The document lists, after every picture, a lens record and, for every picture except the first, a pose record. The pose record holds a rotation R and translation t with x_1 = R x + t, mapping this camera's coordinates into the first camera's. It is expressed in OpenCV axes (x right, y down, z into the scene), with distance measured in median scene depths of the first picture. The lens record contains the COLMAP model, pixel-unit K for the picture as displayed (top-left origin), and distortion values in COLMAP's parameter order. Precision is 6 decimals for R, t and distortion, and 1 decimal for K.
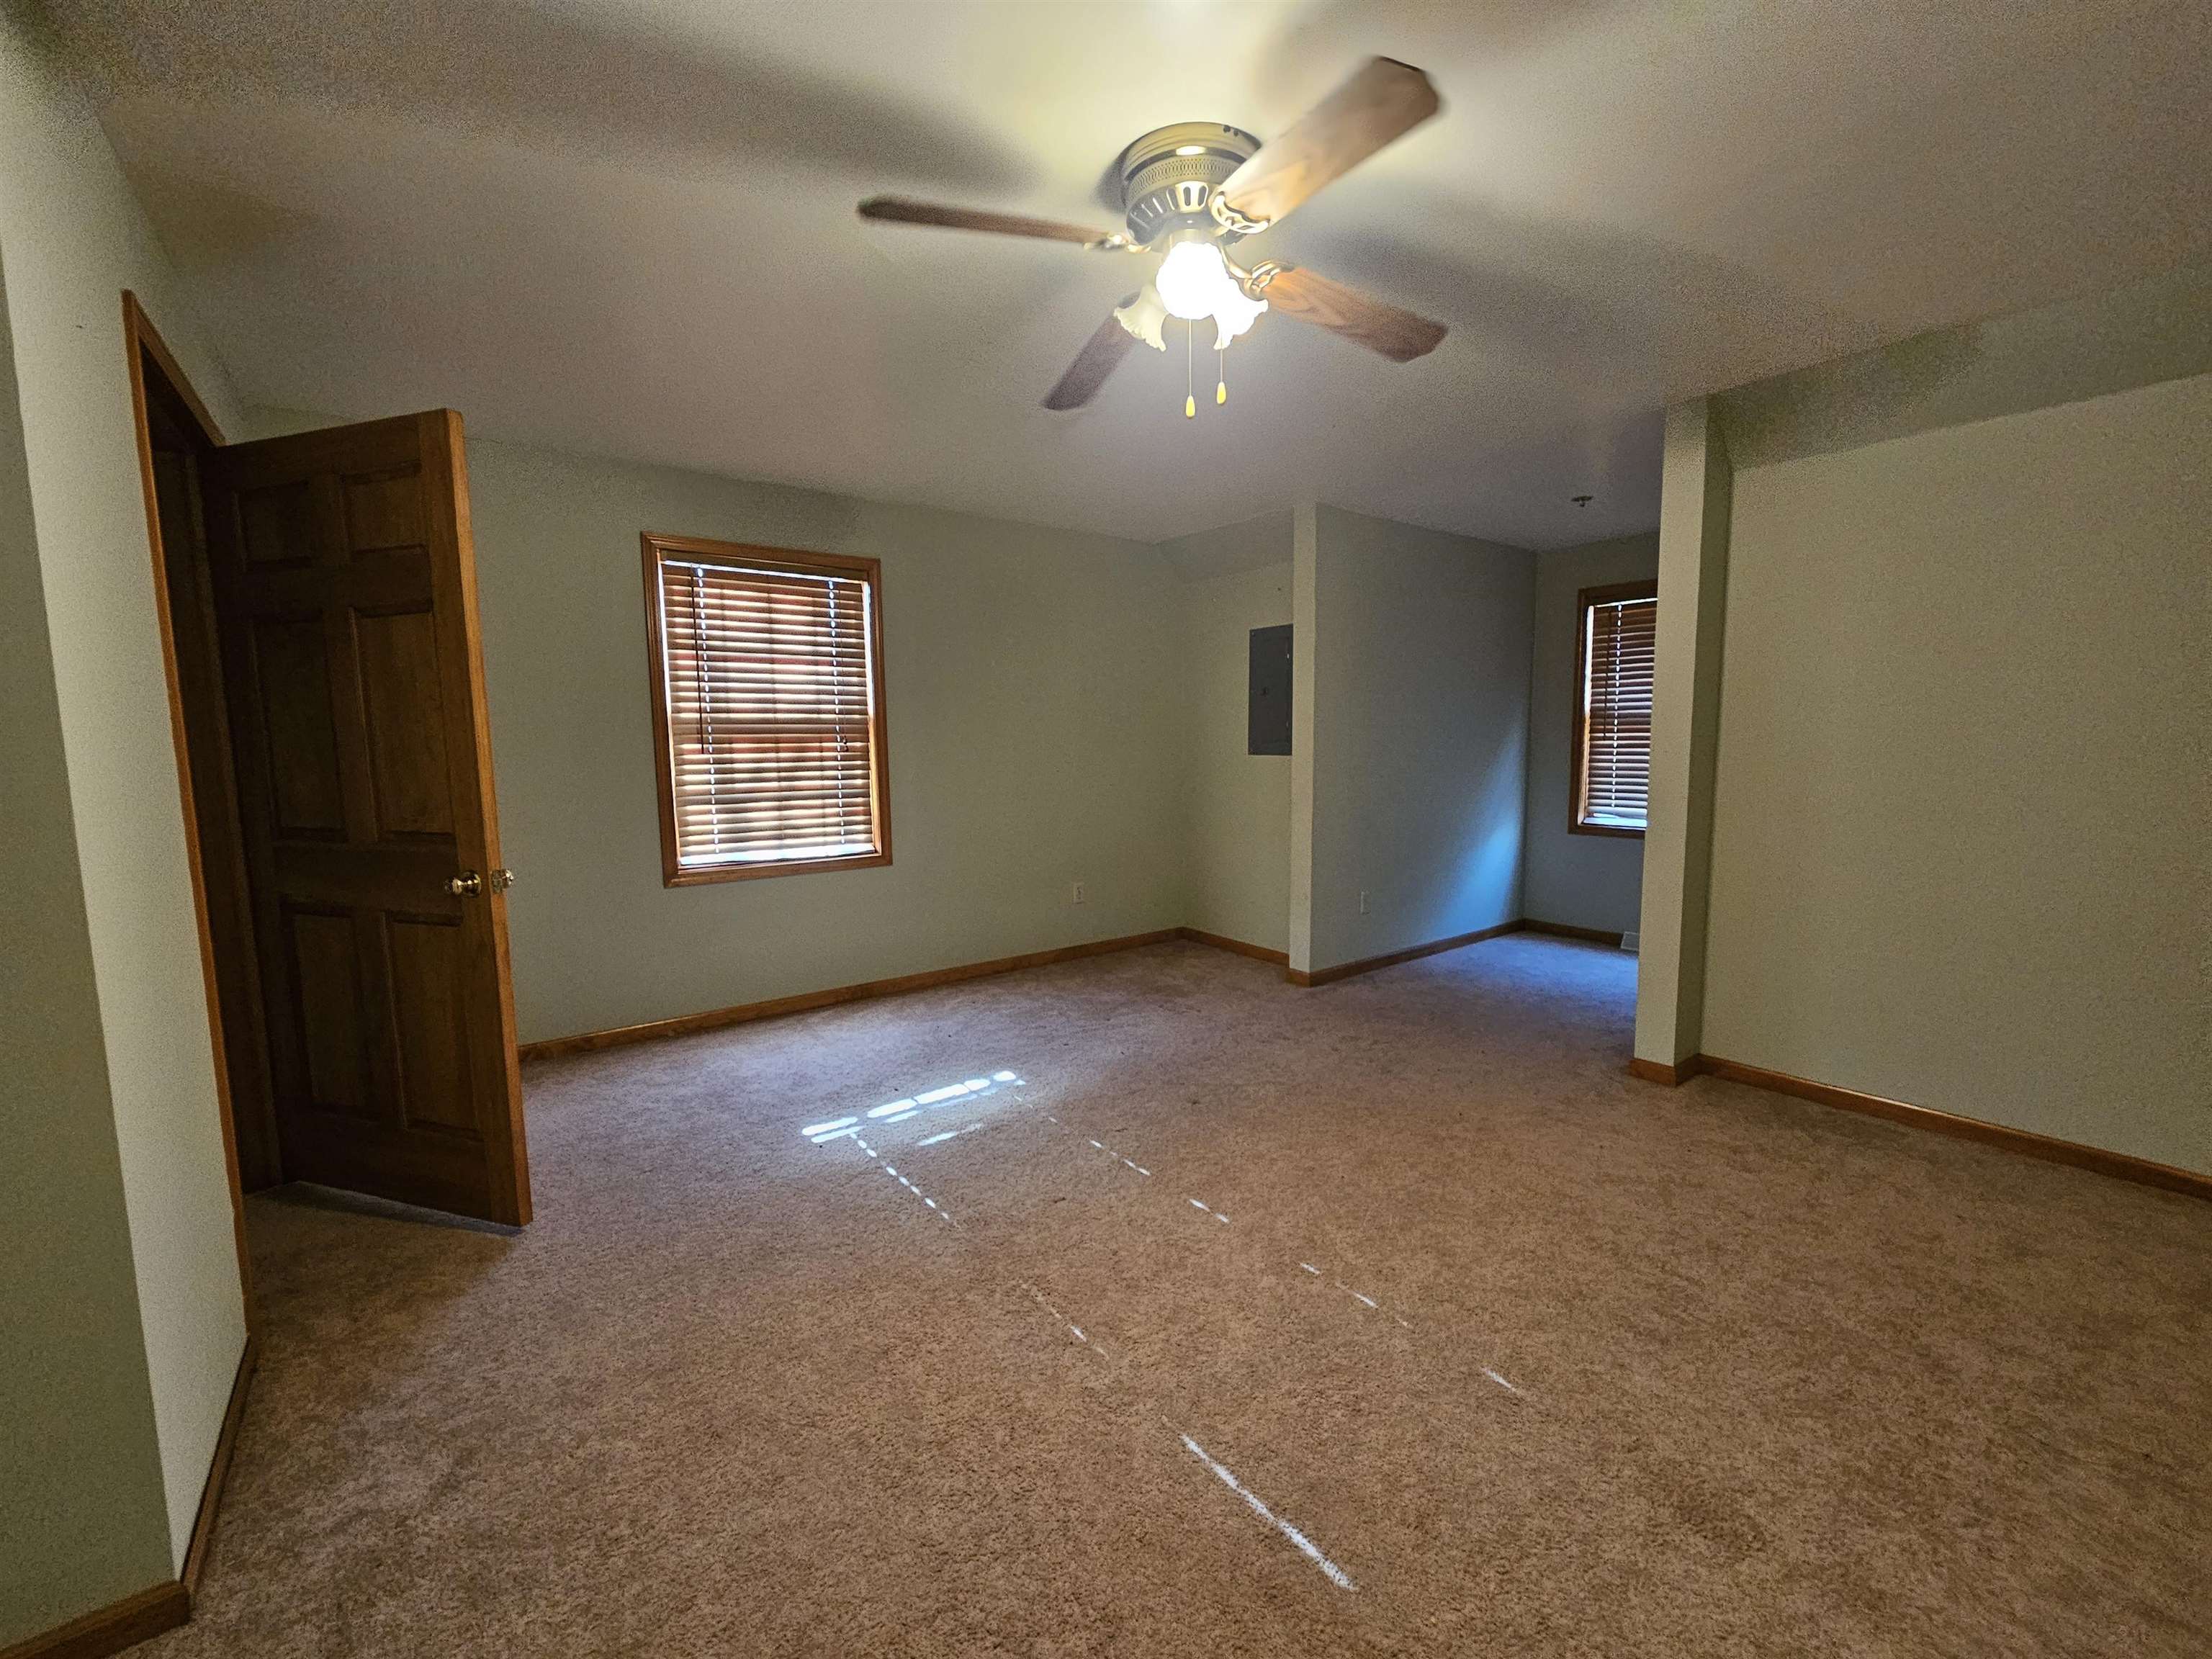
lens RADIAL K [[911.5, 0, 1106.0], [0, 911.5, 829.5], [0, 0, 1]] dist [-0.000095, 0.000669]
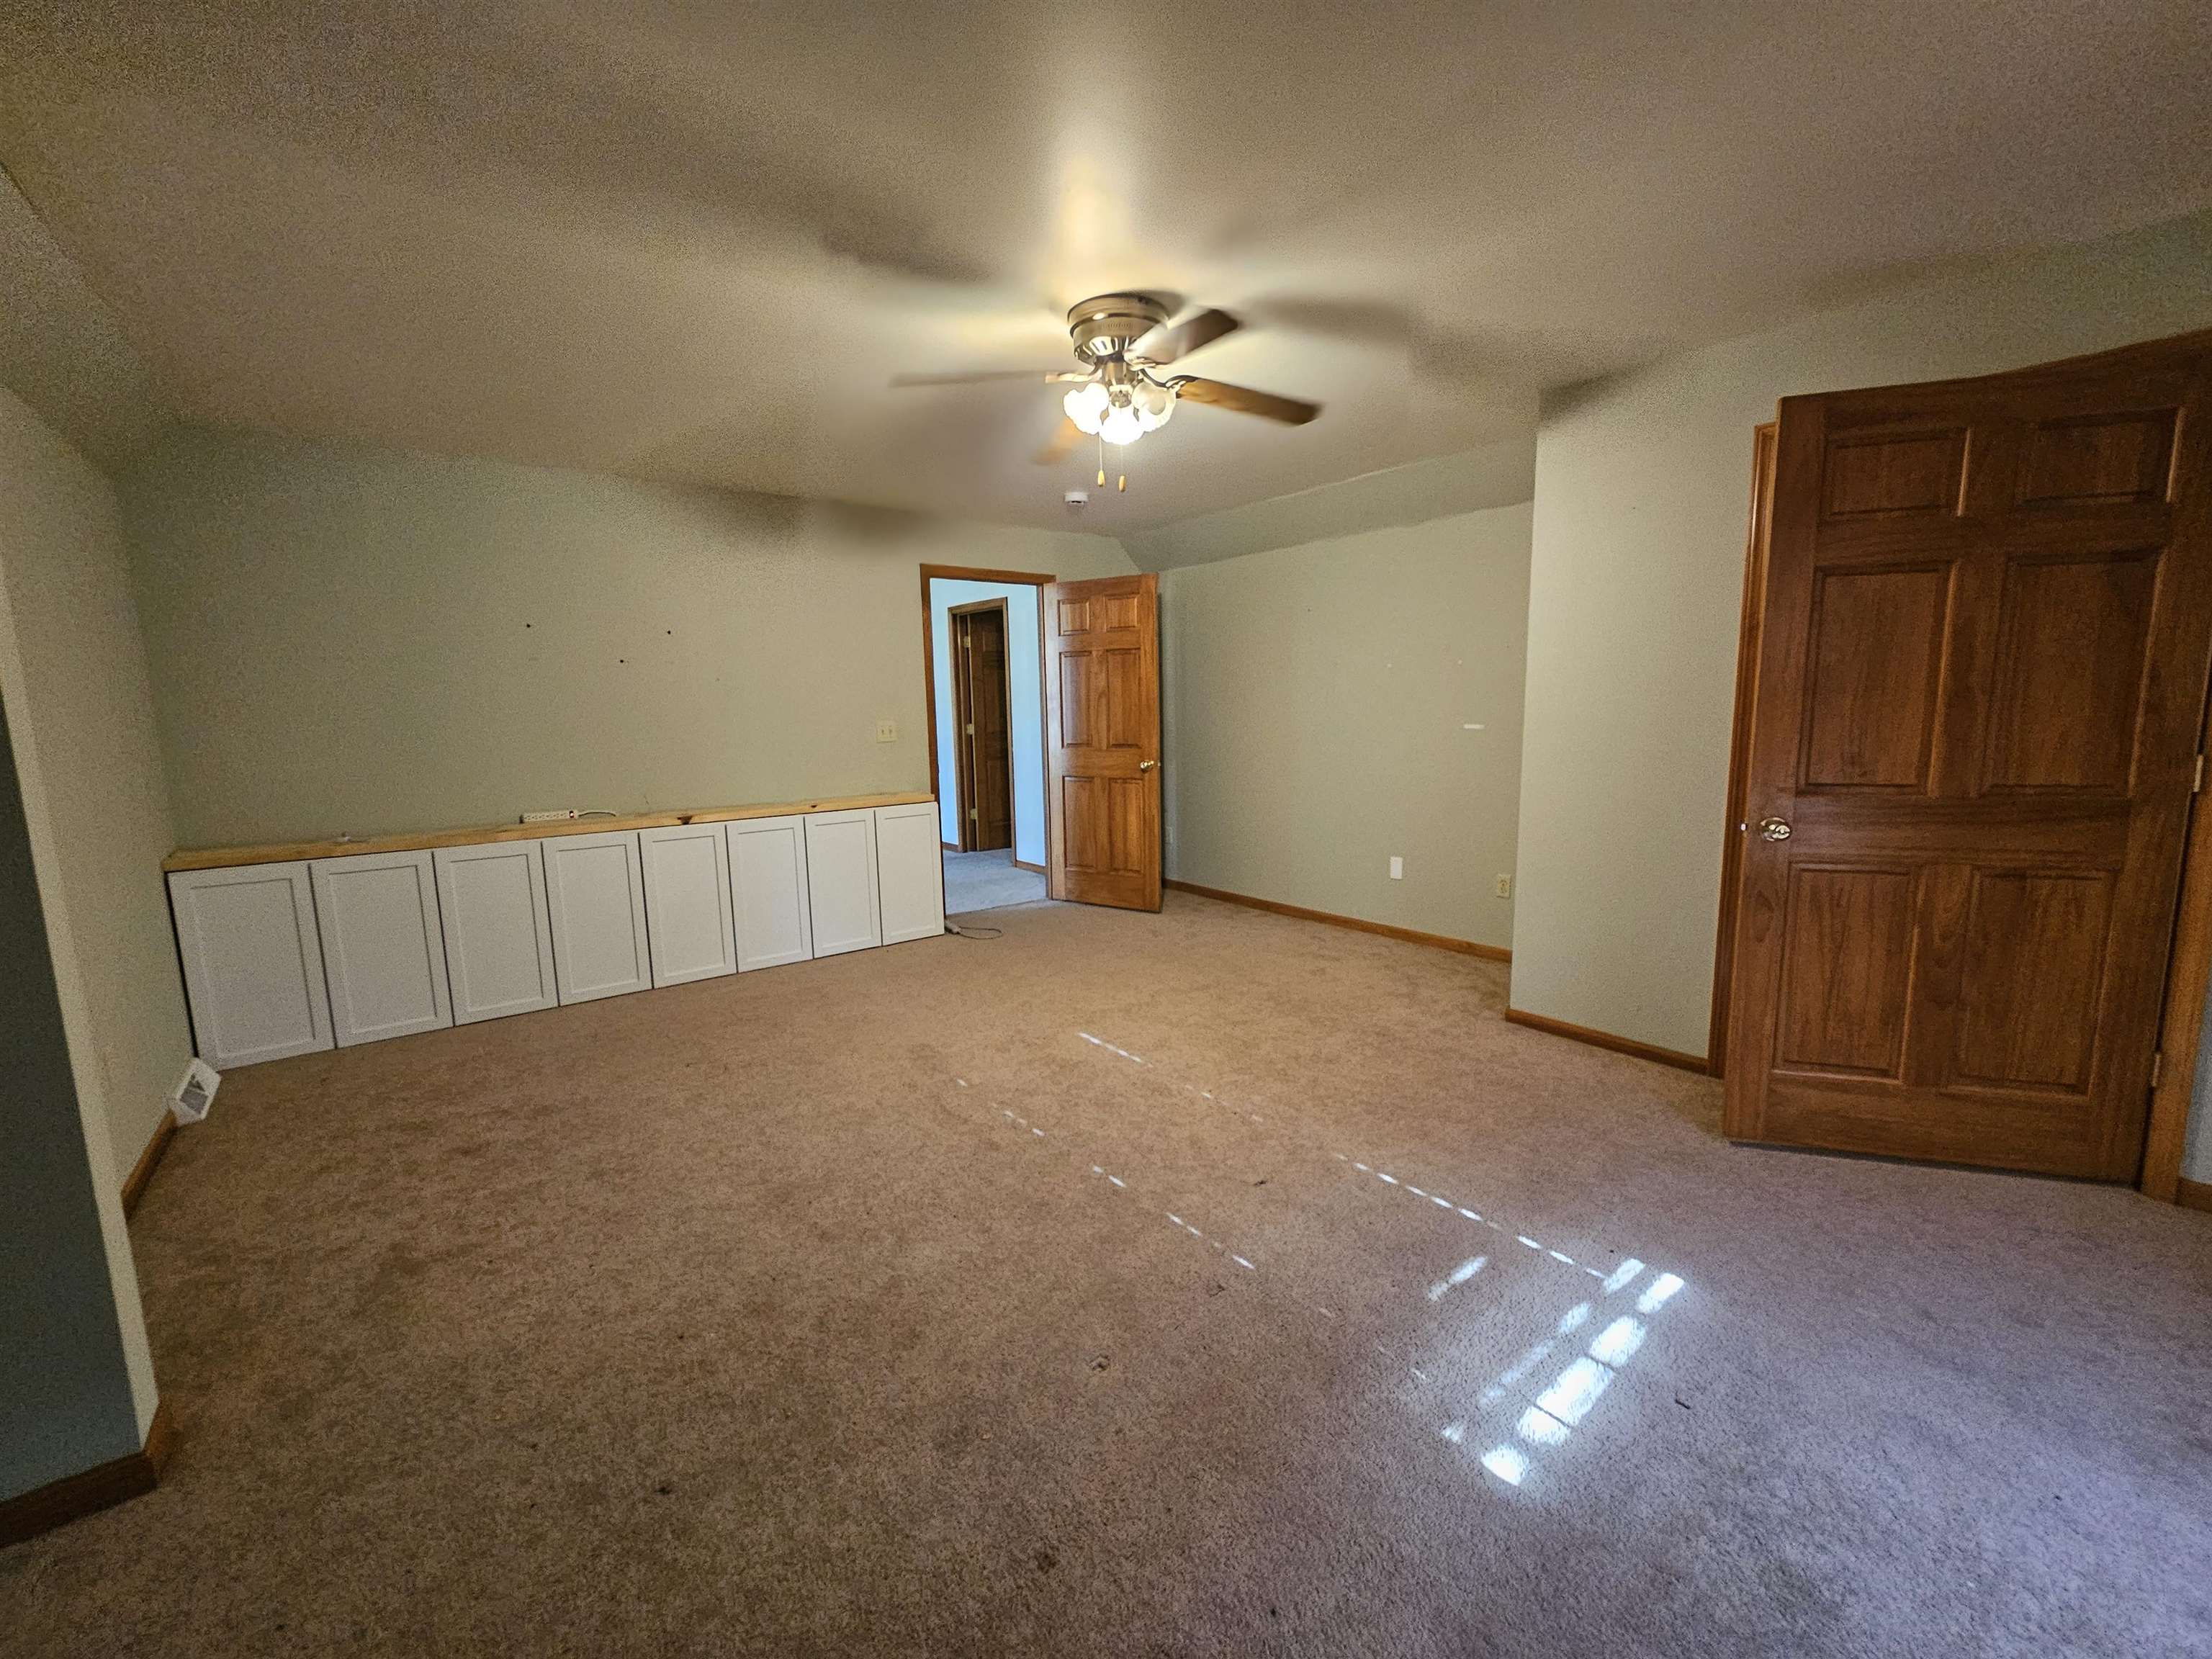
lens RADIAL K [[911.5, 0, 1106.0], [0, 911.5, 829.5], [0, 0, 1]] dist [-0.000095, 0.000669]
pose [[-0.999383, 0.035026, 0.002678, 0.085675], [0.034631, 0.969588, 0.242282, -0.172704], [0.005889, 0.242225, -0.970202, 1.488386]]
